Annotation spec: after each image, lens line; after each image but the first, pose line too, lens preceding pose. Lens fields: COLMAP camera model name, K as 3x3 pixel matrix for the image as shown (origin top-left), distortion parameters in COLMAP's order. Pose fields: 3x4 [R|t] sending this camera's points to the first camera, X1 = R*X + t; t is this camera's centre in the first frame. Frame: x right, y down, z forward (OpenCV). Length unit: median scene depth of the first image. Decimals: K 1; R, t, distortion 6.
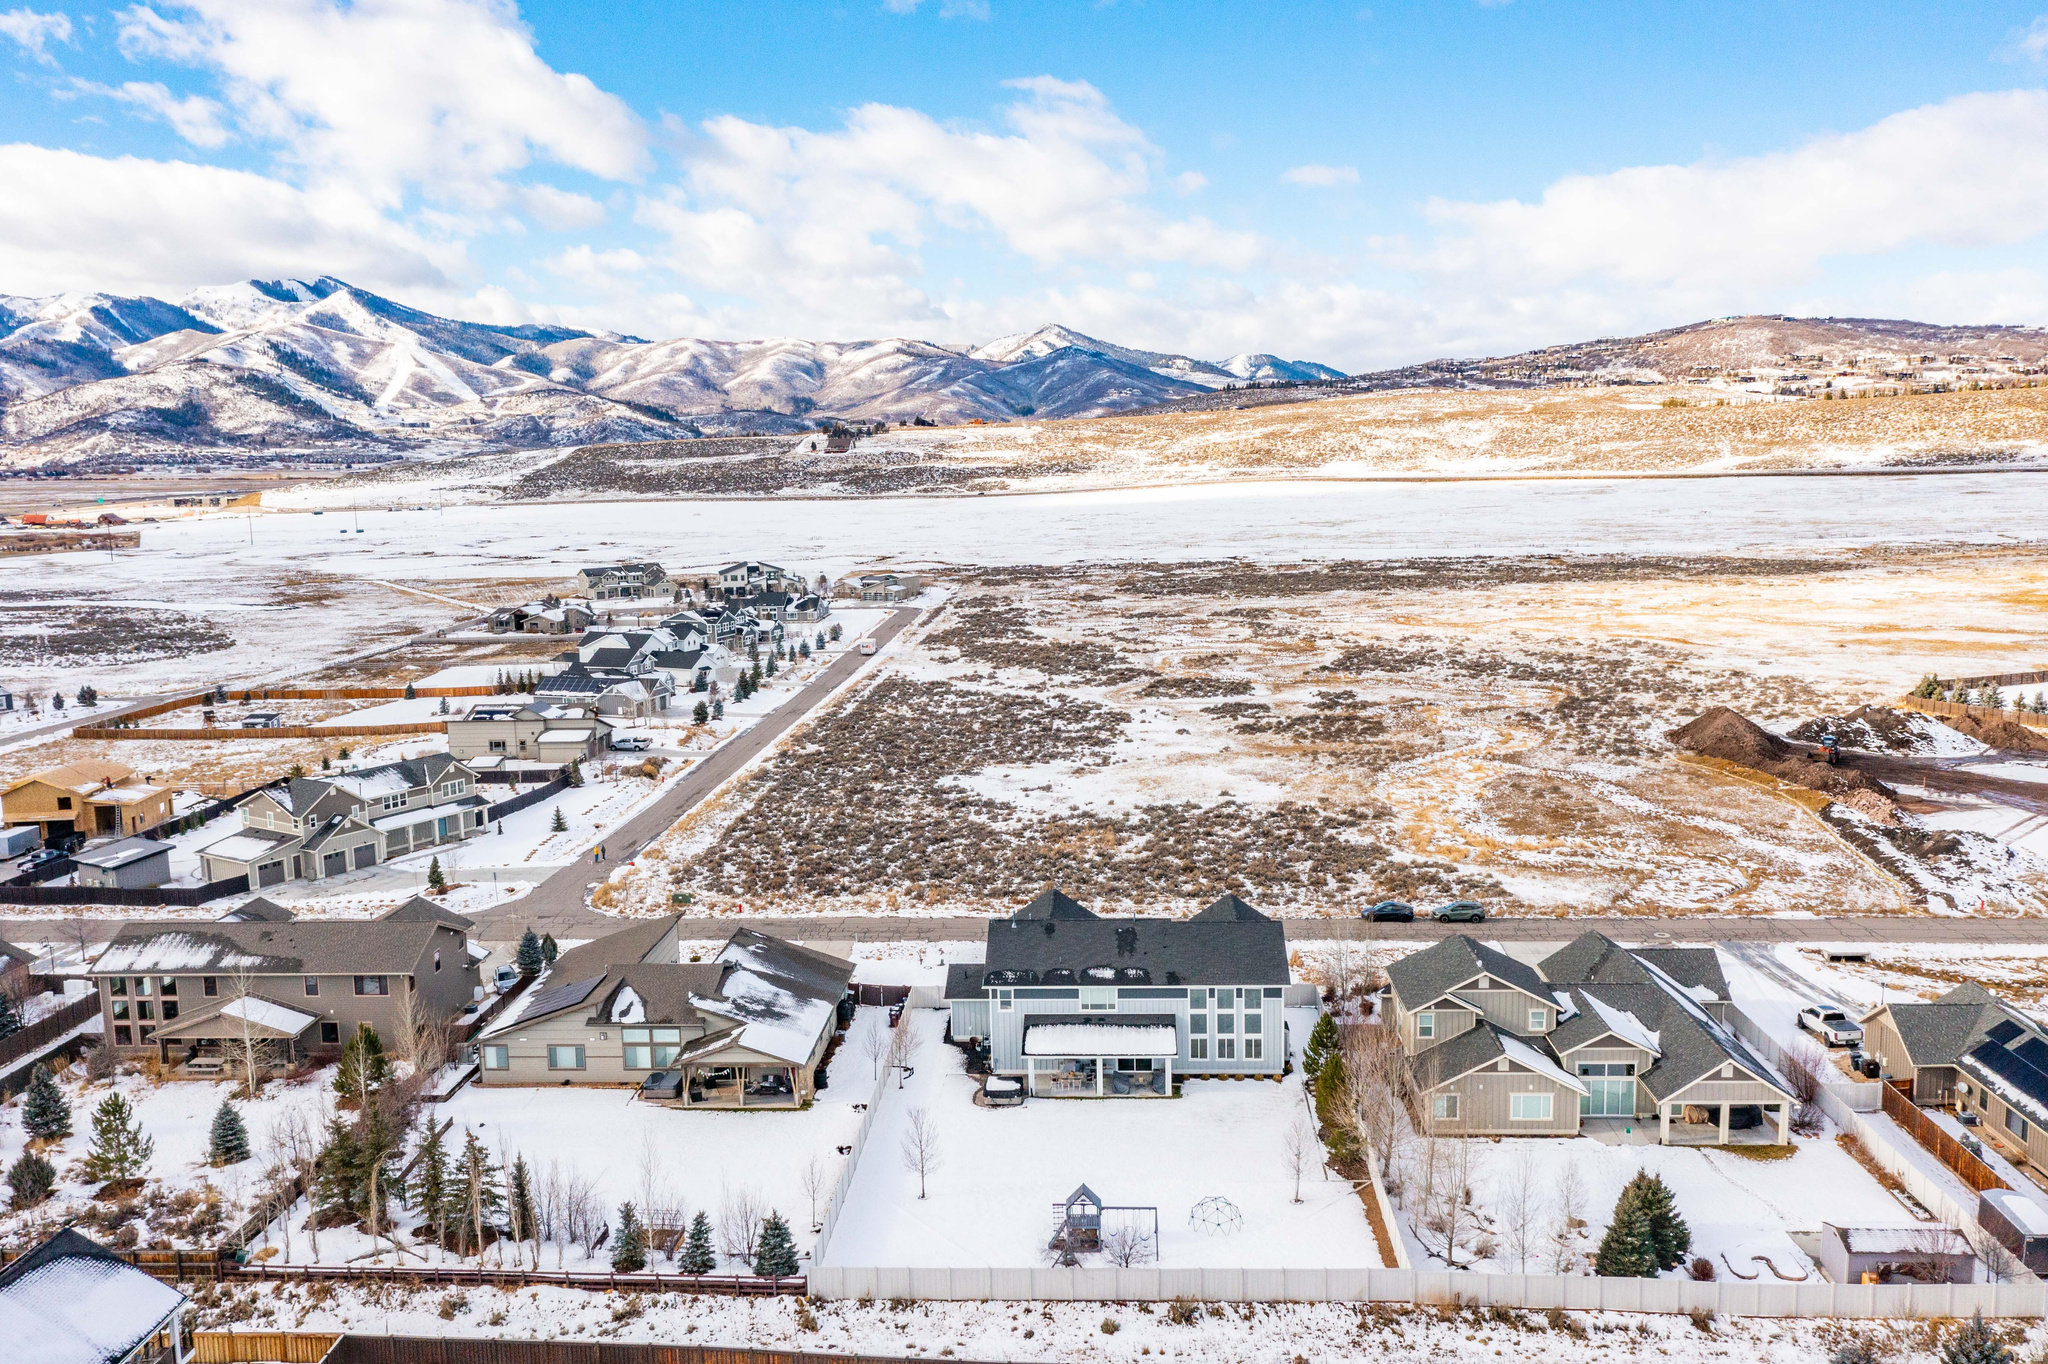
lens RADIAL K [[1637.0, 0, 1024.0], [0, 1637.0, 682.0], [0, 0, 1]] dist [0.003046, 0.006871]
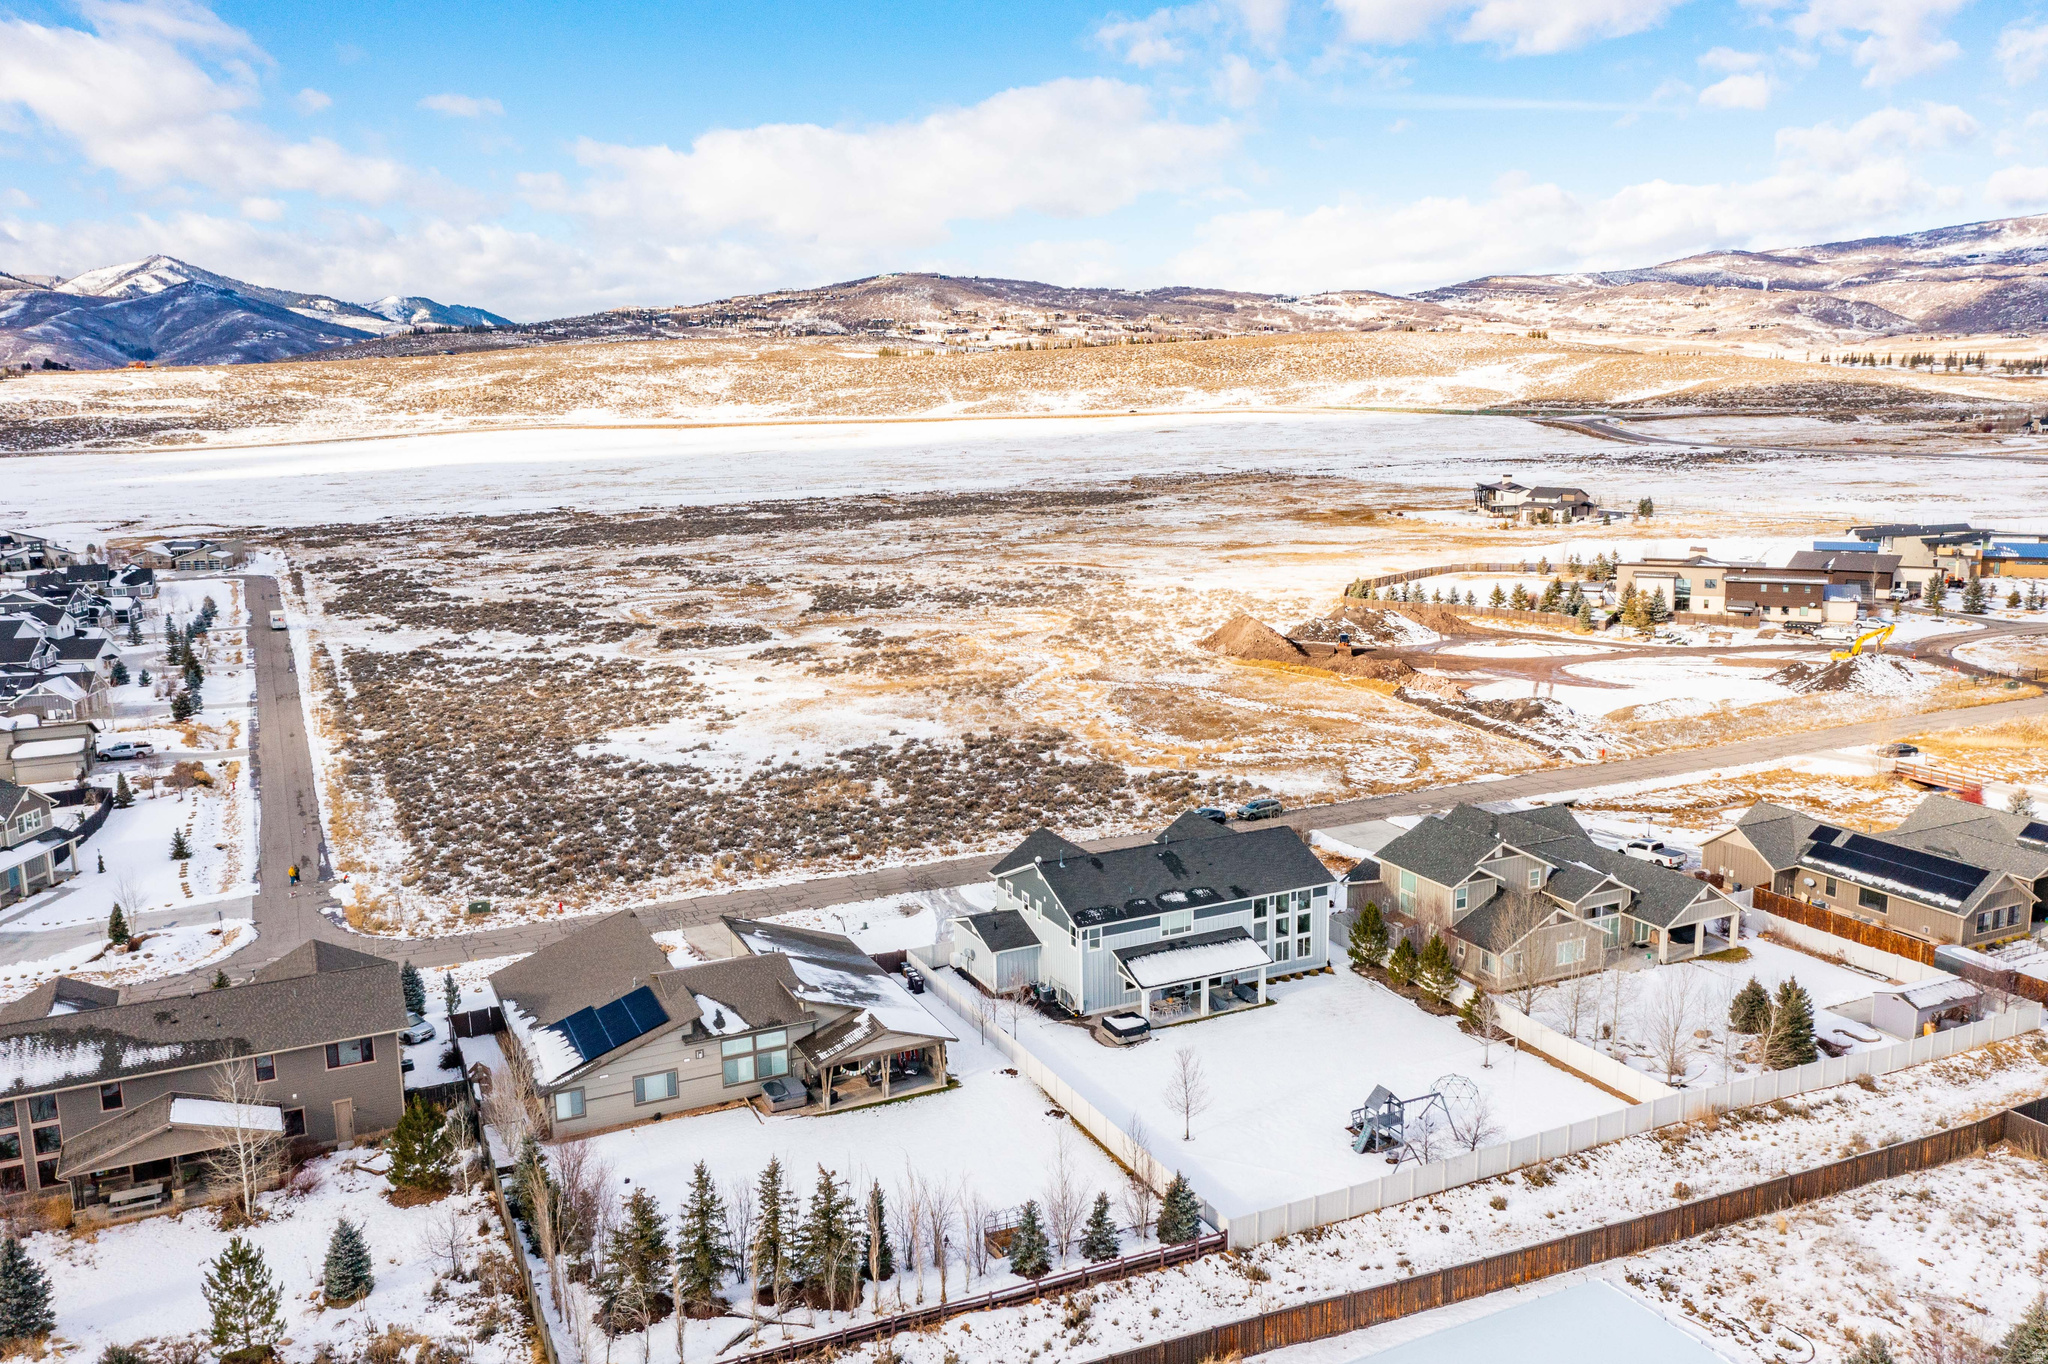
lens RADIAL K [[1630.5, 0, 1029.4], [0, 1630.5, 715.1], [0, 0, 1]] dist [0.004854, 0.003126]
pose [[0.877998, -0.093831, 0.469377, -0.233246], [0.070078, 0.995230, 0.067866, -0.003364], [-0.473506, -0.026693, 0.880386, 0.079914]]
